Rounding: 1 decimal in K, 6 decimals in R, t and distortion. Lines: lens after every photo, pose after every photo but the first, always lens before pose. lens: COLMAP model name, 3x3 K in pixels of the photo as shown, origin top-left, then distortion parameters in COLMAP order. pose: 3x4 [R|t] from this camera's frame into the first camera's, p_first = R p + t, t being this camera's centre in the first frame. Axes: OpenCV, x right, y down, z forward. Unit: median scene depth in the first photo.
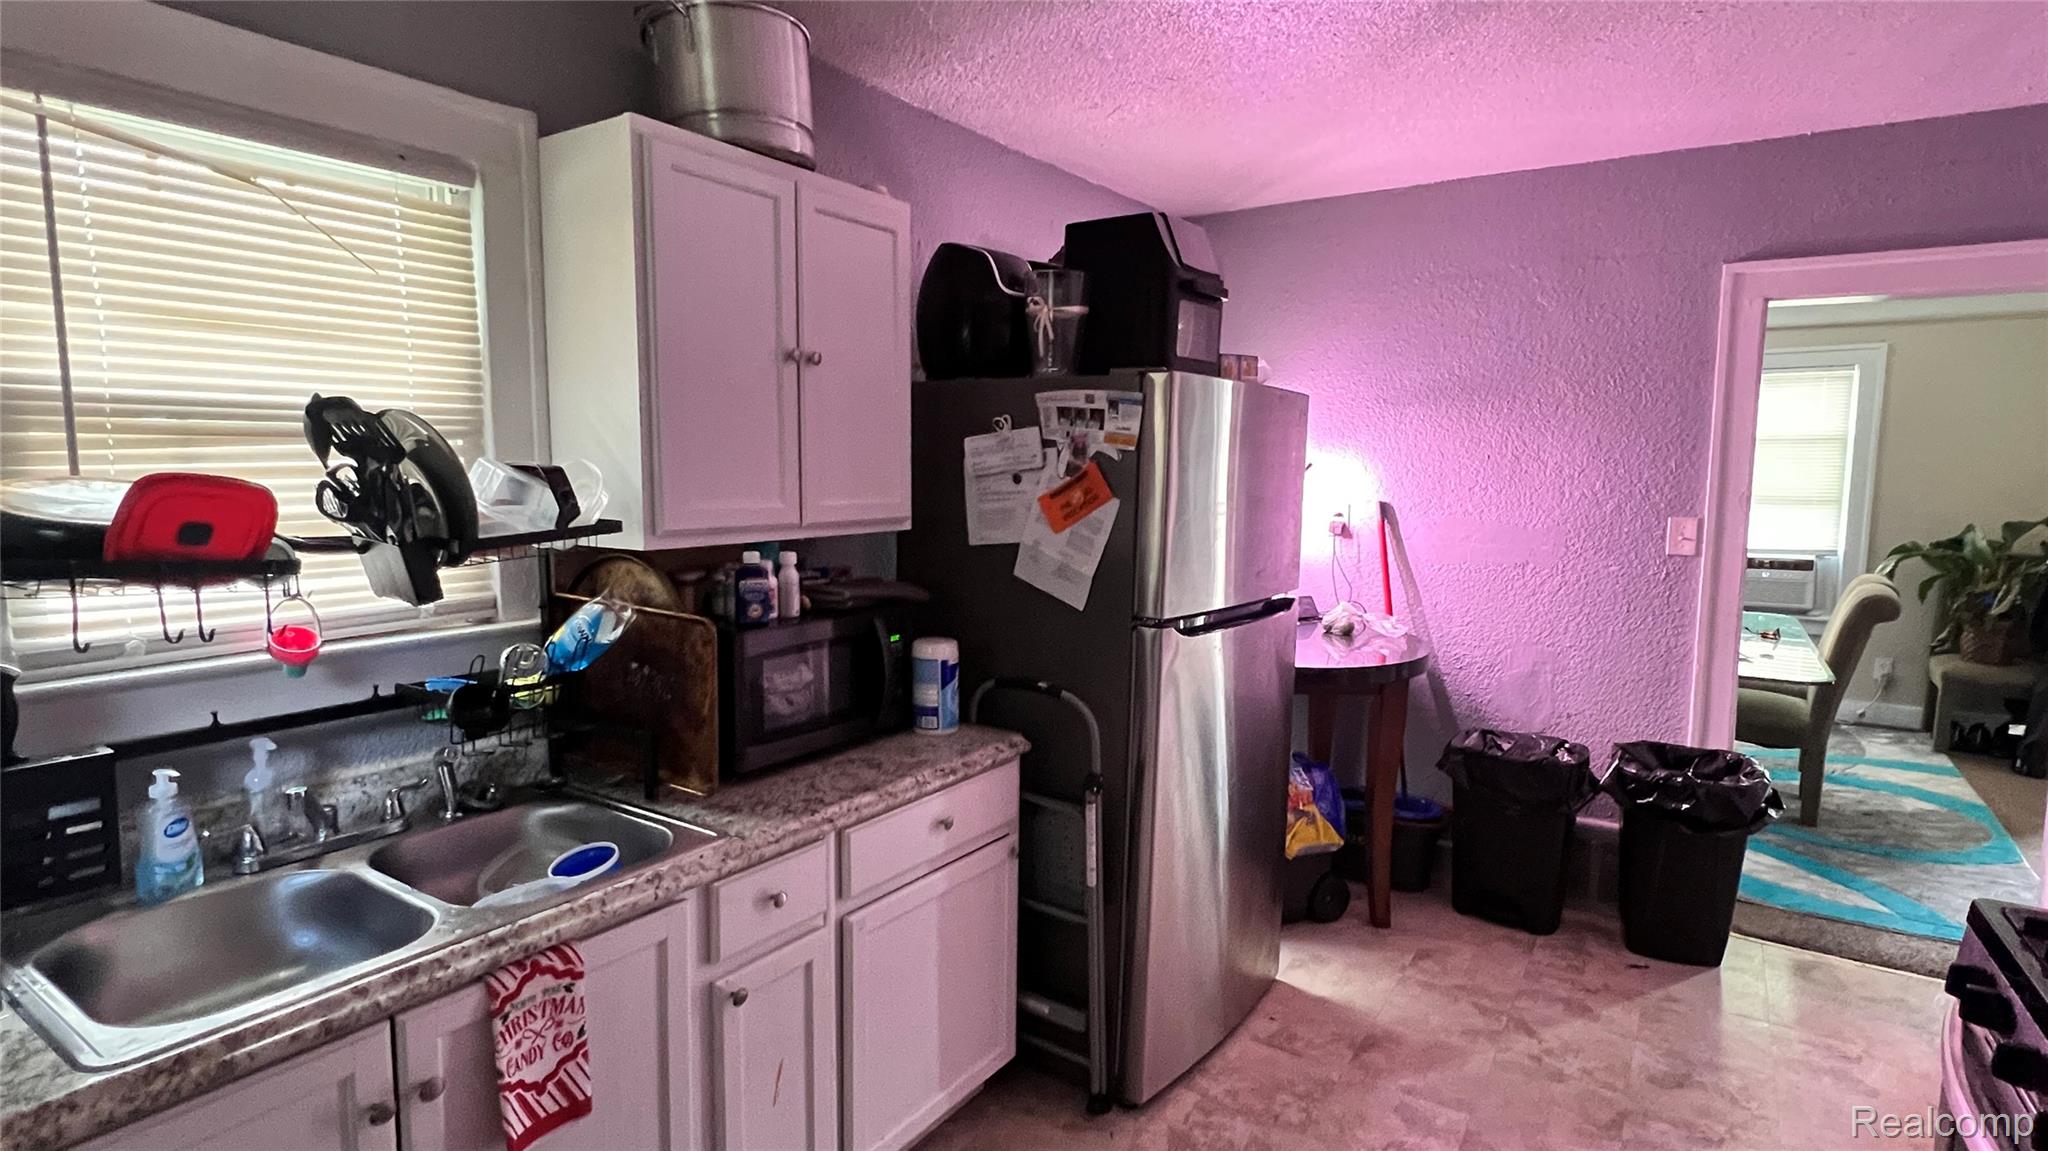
lens RADIAL K [[1025.6, 0, 1024.0], [0, 1025.6, 575.5], [0, 0, 1]] dist [0.002402, 0.000514]
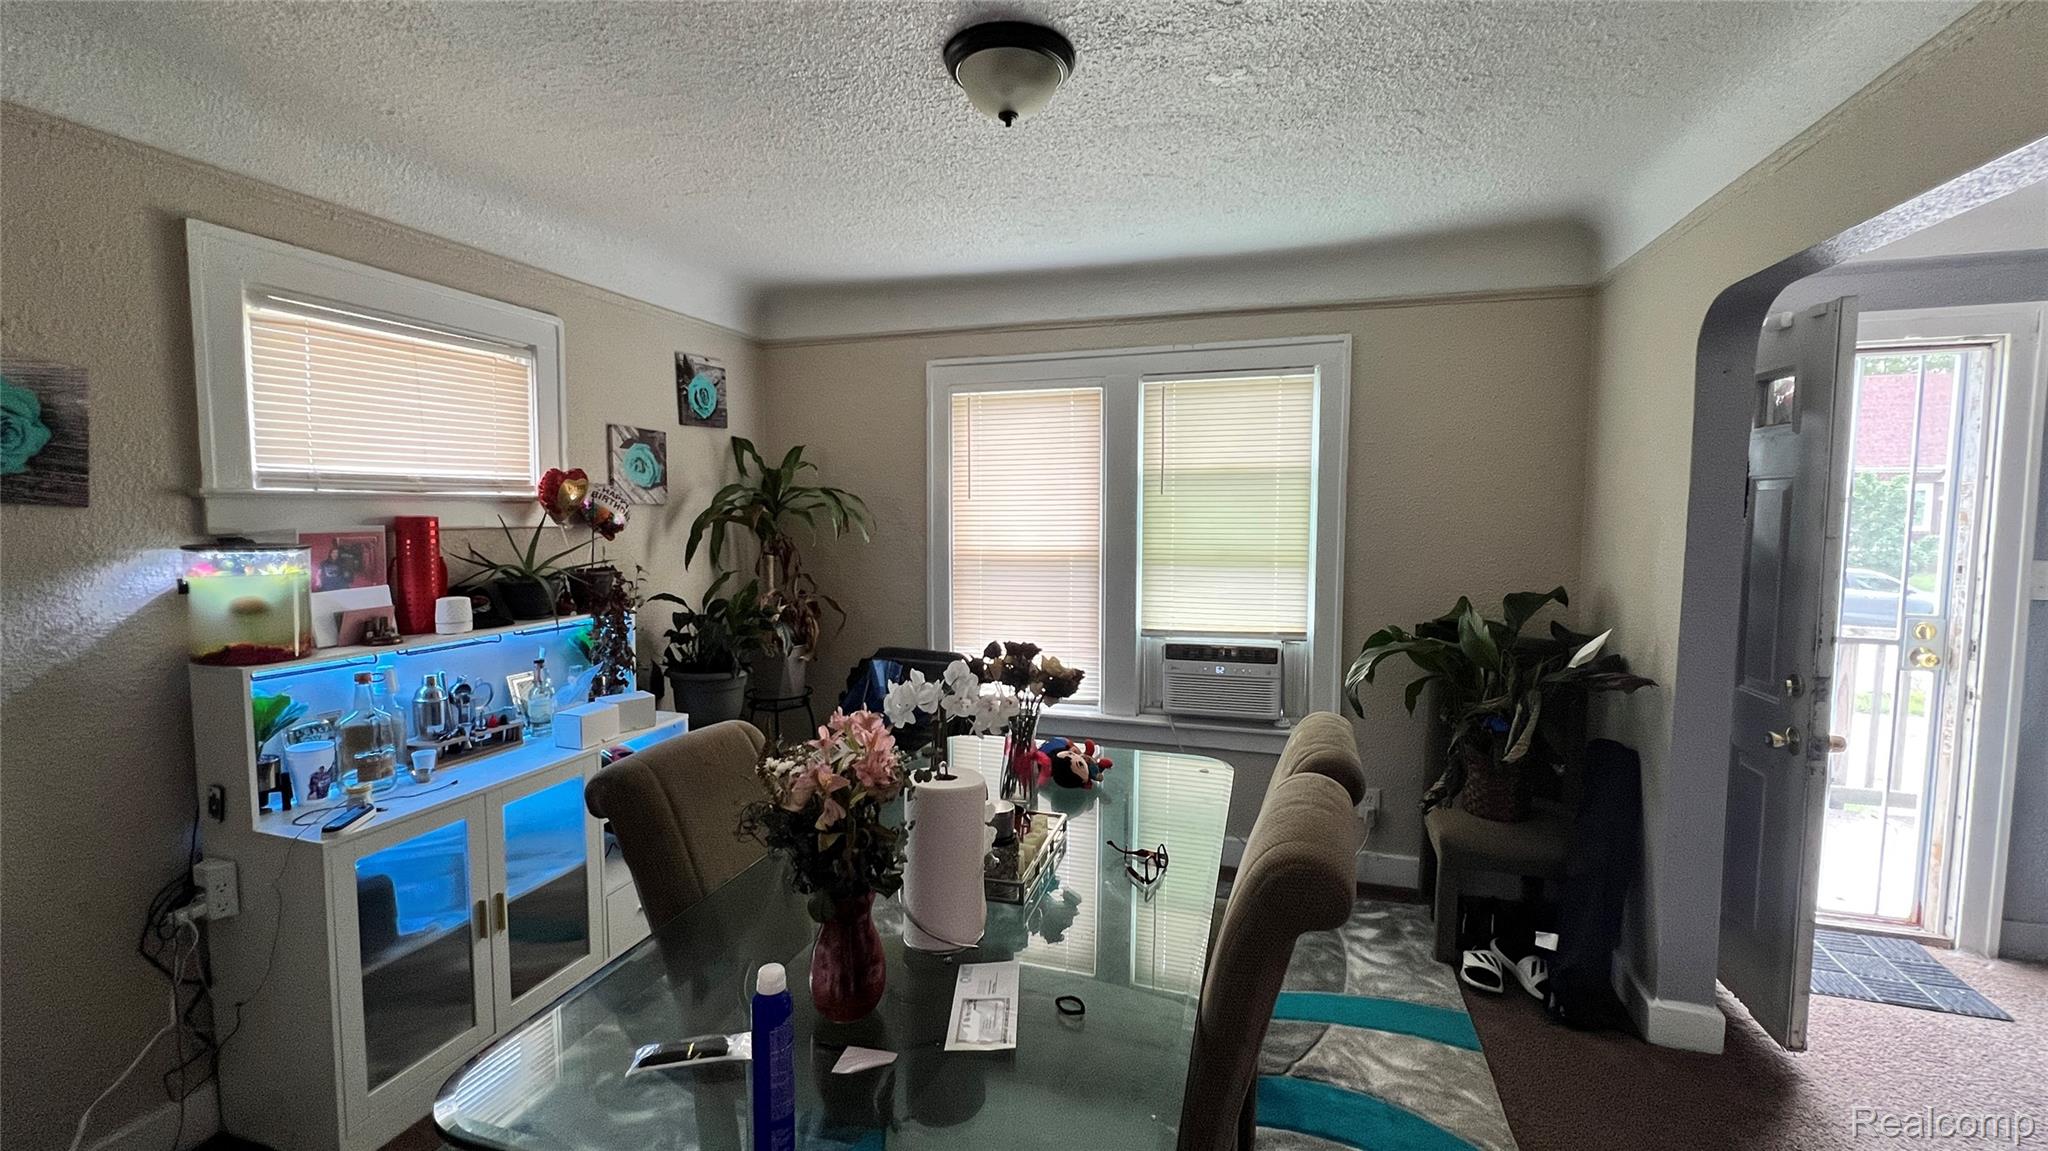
lens RADIAL K [[817.1, 0, 1024.0], [0, 817.1, 575.5], [0, 0, 1]] dist [-0.003727, -0.000514]
pose [[0.963950, -0.027799, 0.264628, 0.500900], [0.035584, 0.999062, -0.024668, -0.060808], [-0.263694, 0.033195, 0.964035, 0.559388]]
